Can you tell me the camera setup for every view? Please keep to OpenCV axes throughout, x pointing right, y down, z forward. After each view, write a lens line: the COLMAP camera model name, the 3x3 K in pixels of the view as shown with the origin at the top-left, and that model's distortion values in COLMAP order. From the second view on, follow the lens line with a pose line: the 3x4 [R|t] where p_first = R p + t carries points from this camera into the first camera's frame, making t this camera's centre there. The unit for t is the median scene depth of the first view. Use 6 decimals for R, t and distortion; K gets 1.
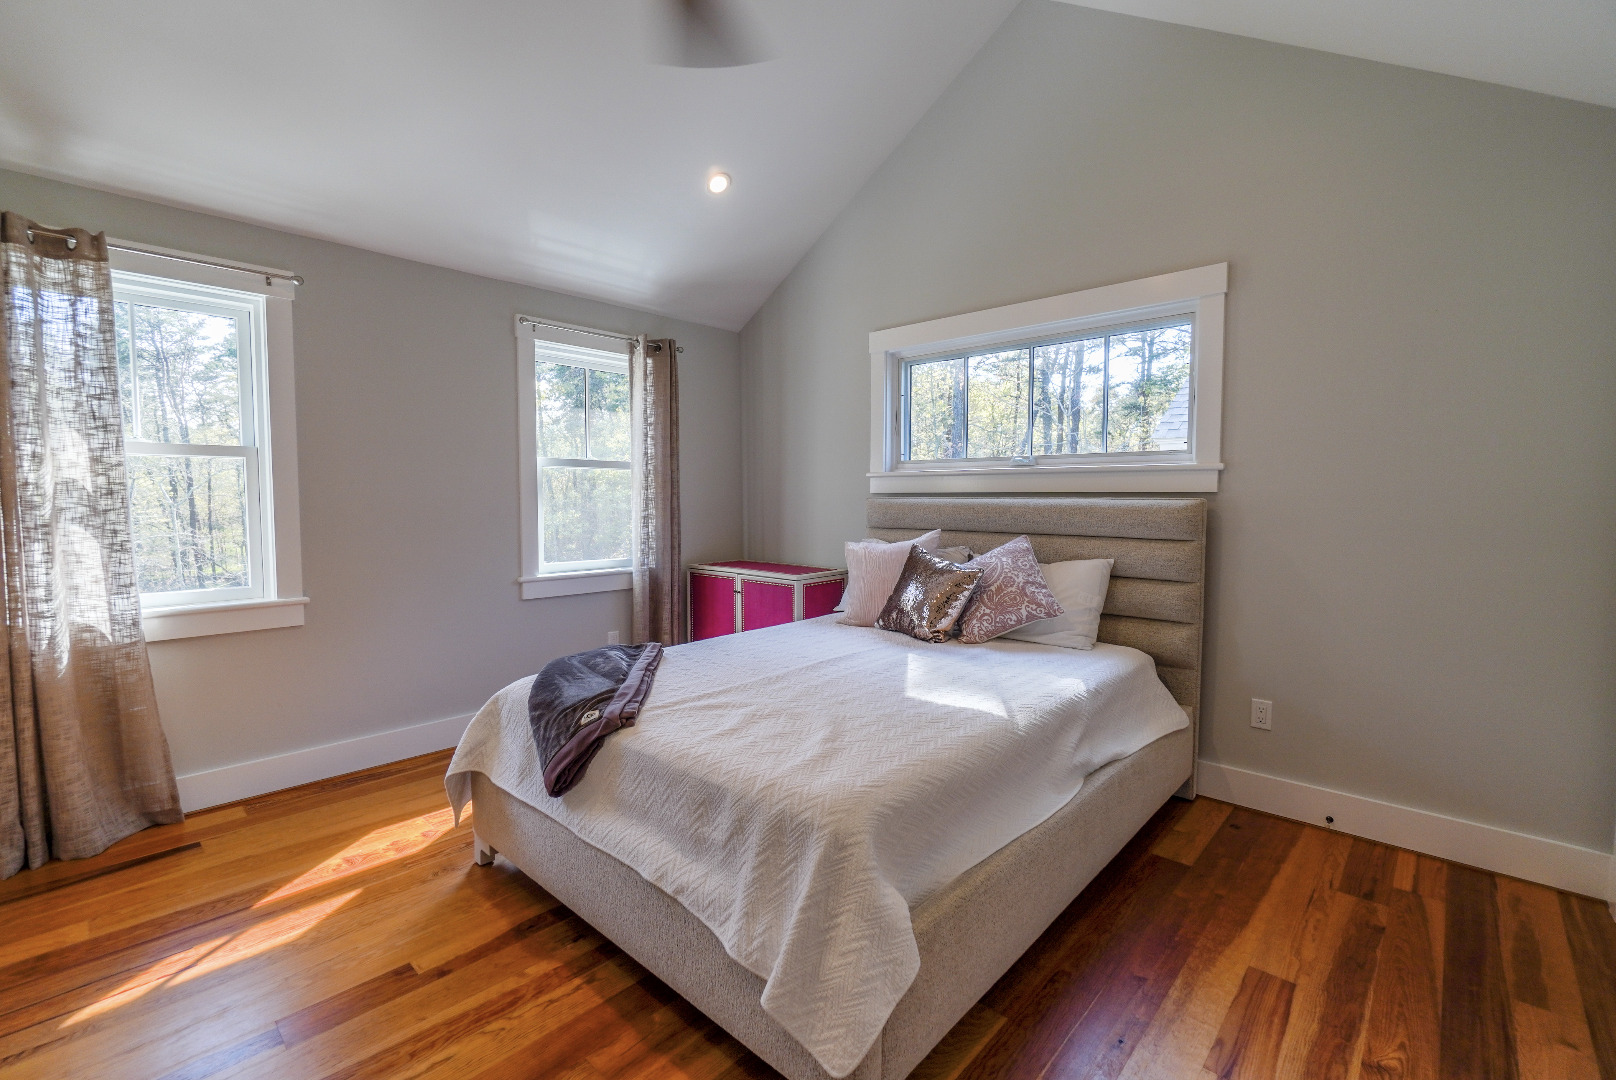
lens RADIAL K [[710.8, 0, 808.0], [0, 710.8, 540.0], [0, 0, 1]] dist [0.000468, -0.000291]
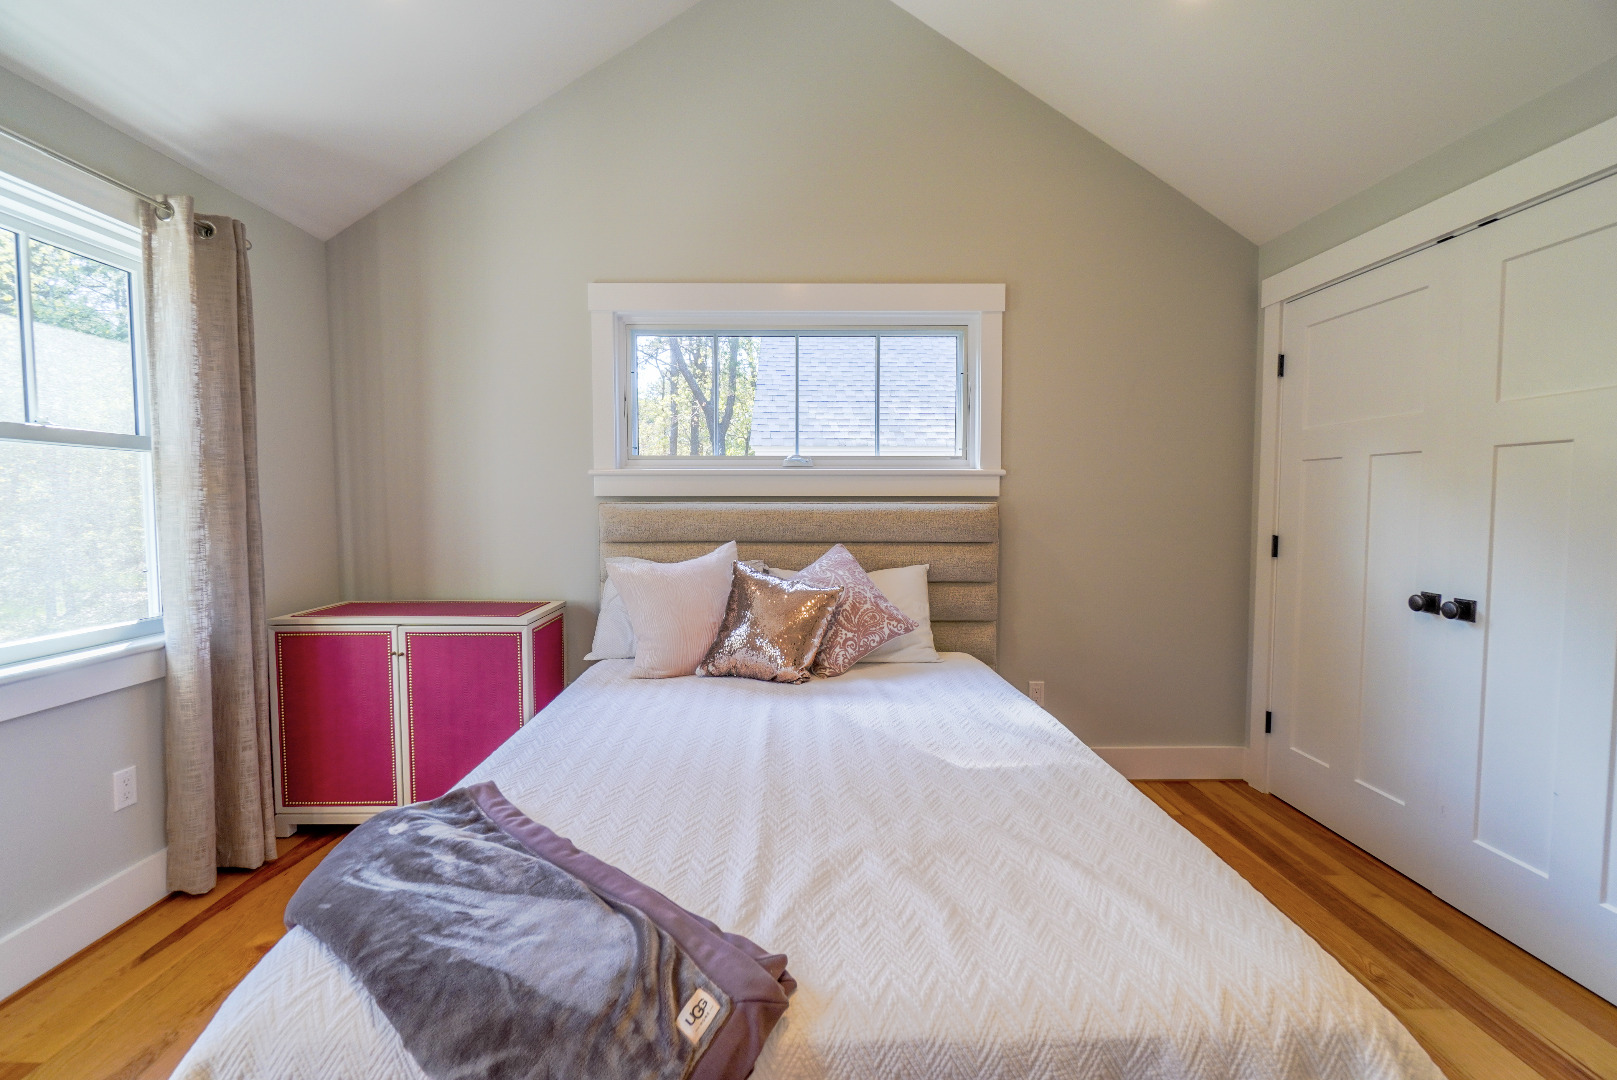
lens RADIAL K [[697.4, 0, 804.3], [0, 697.4, 536.0], [0, 0, 1]] dist [-0.000878, -0.000218]
pose [[0.724955, -0.037021, 0.687800, -0.335038], [0.044168, 0.998998, 0.007217, -0.025345], [-0.687378, 0.025147, 0.725864, 0.397802]]
